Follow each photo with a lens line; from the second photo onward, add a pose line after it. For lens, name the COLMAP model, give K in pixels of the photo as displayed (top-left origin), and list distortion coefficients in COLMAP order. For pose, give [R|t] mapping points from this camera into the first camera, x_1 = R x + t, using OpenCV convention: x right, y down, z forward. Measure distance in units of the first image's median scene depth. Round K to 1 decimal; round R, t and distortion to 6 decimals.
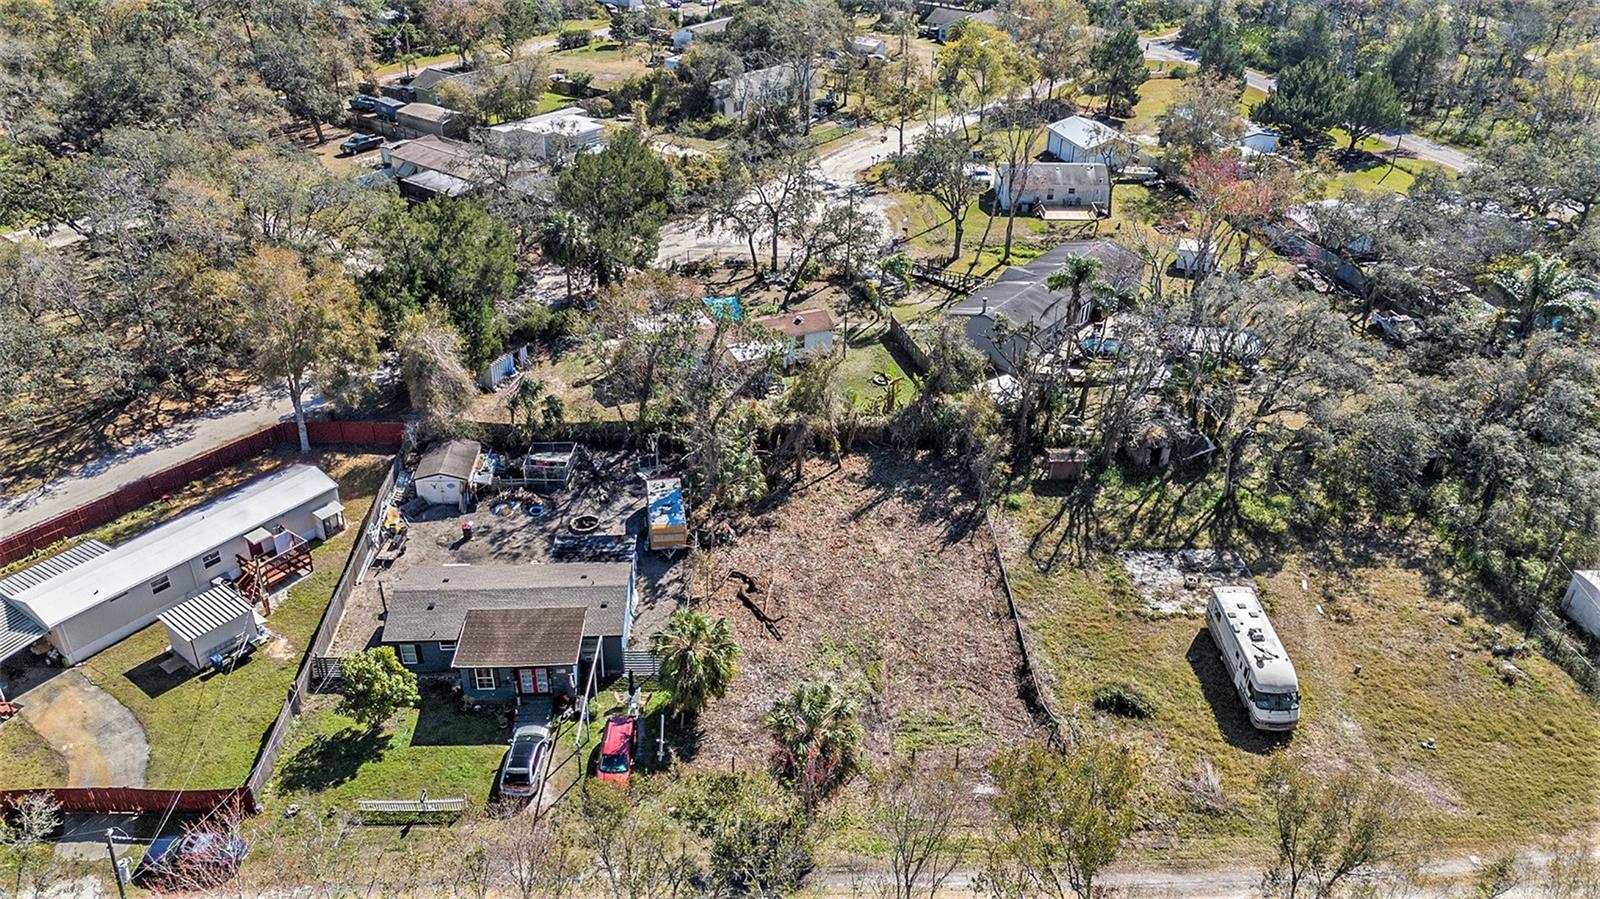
lens RADIAL K [[1142.5, 0, 800.0], [0, 1142.5, 449.5], [0, 0, 1]] dist [0.025900, -0.003188]
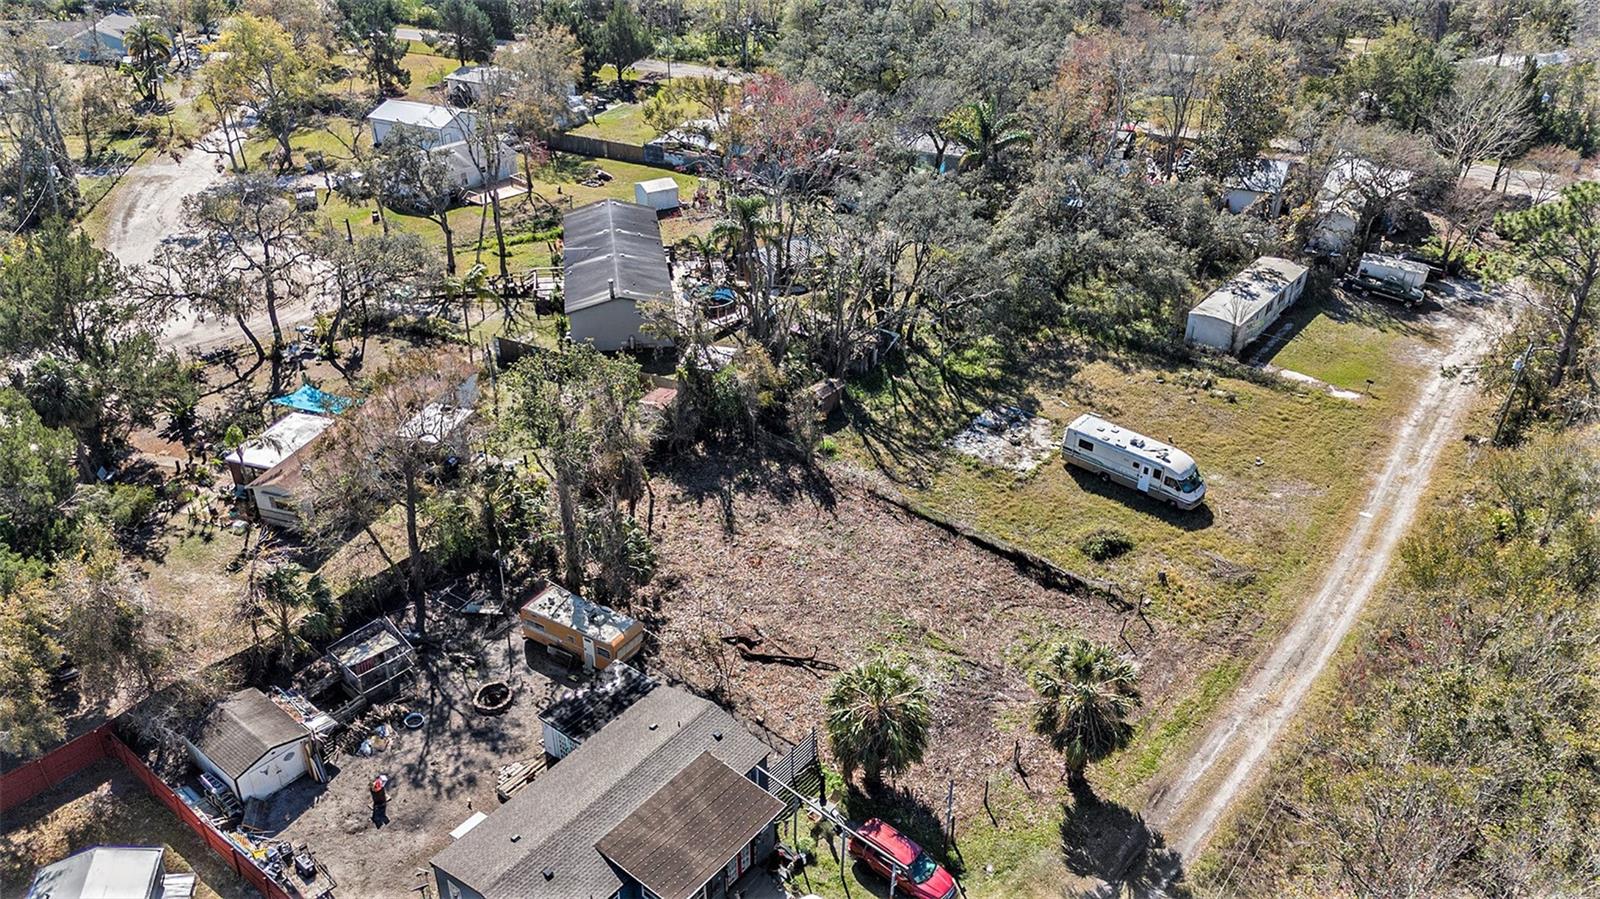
lens RADIAL K [[1142.5, 0, 800.0], [0, 1142.5, 449.5], [0, 0, 1]] dist [0.025900, -0.003188]
pose [[0.664141, -0.395345, 0.634522, -0.455259], [0.385918, 0.908209, 0.161936, -0.121457], [-0.640300, 0.137325, 0.755750, 0.285299]]
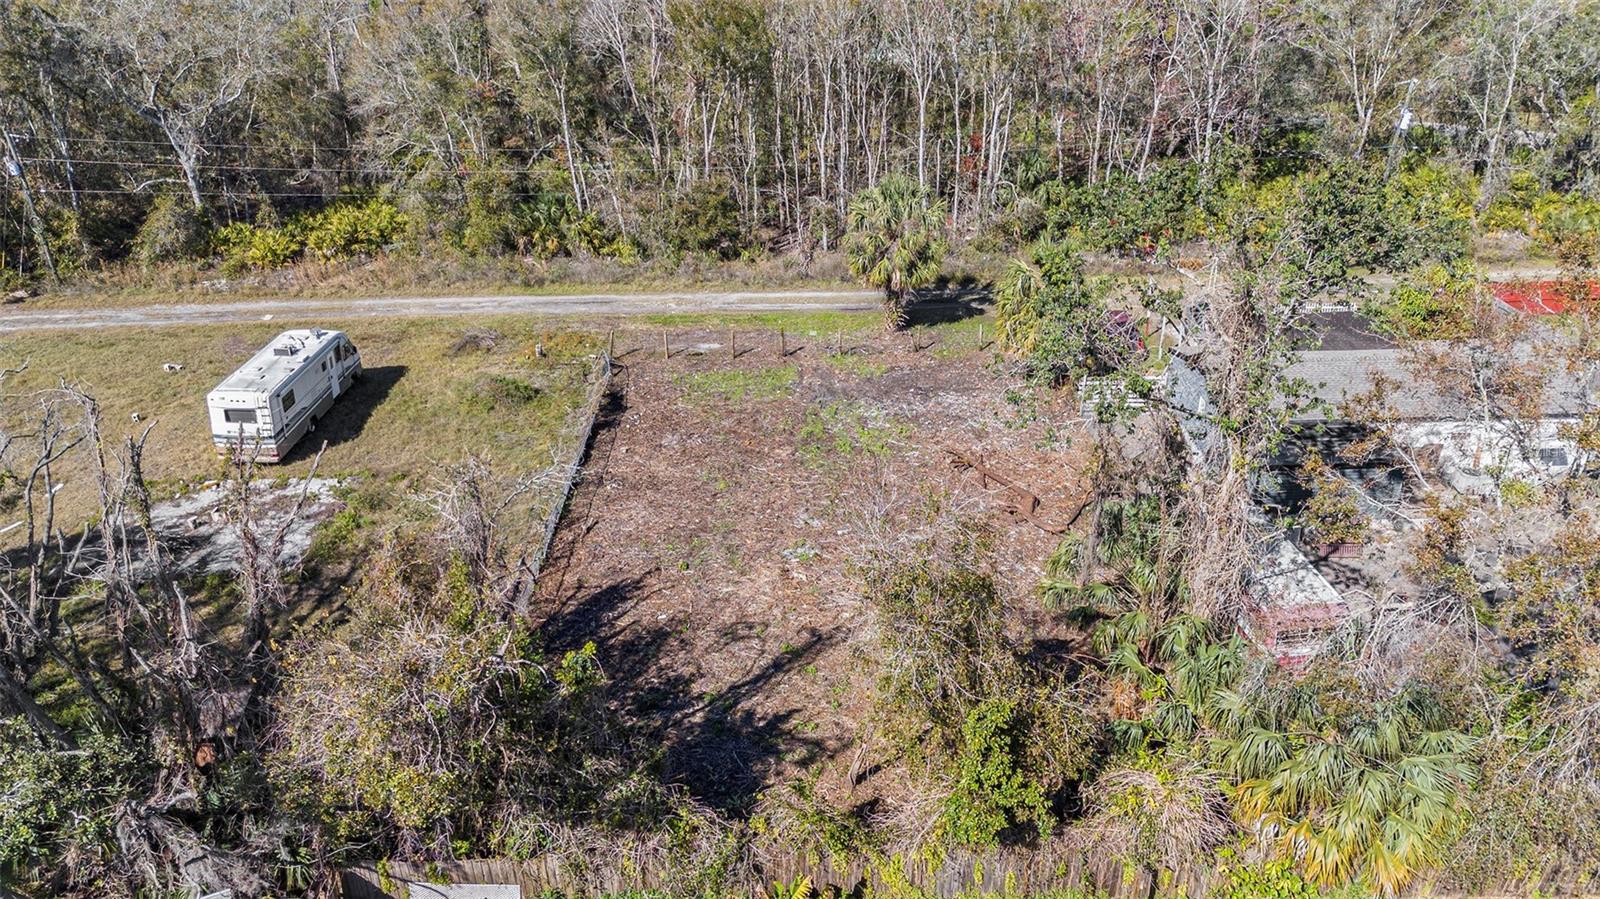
lens RADIAL K [[1175.4, 0, 800.0], [0, 1175.4, 449.5], [0, 0, 1]] dist [0.026597, -0.001956]
pose [[-0.999264, -0.031863, 0.021351, 0.047736], [0.000944, 0.536068, 0.844174, -0.353481], [-0.038344, 0.843573, -0.535643, 1.177390]]
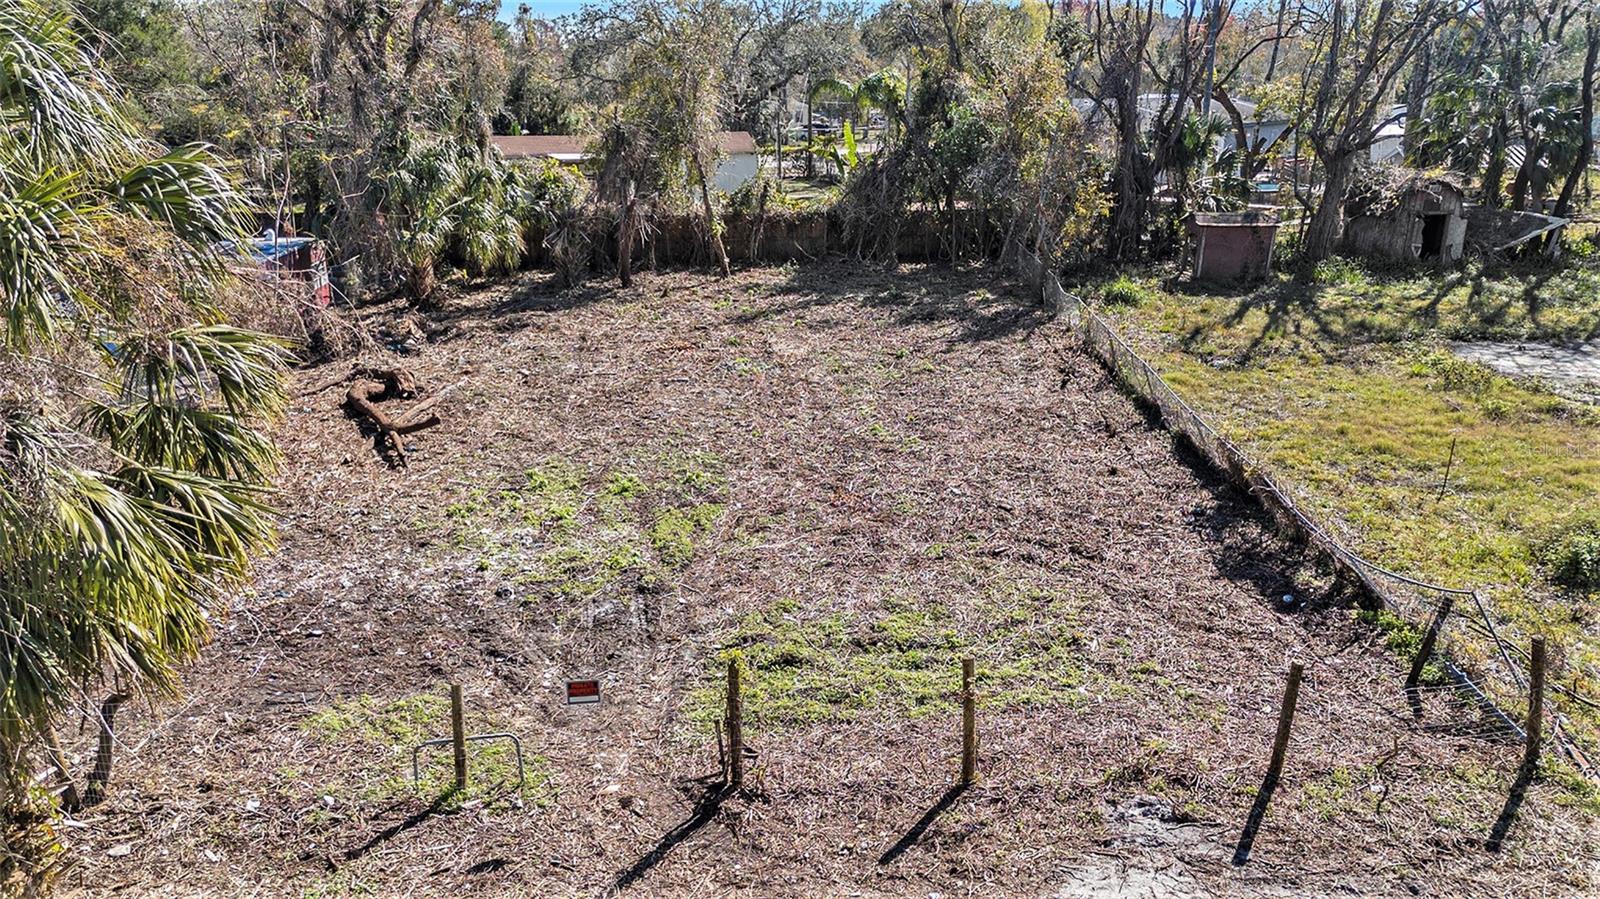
lens RADIAL K [[1175.4, 0, 800.0], [0, 1175.4, 449.5], [0, 0, 1]] dist [0.026597, -0.001956]
pose [[0.998551, -0.022919, -0.048684, 0.090765], [0.010845, 0.971911, -0.235100, 0.204217], [0.052705, 0.234232, 0.970751, 0.602433]]
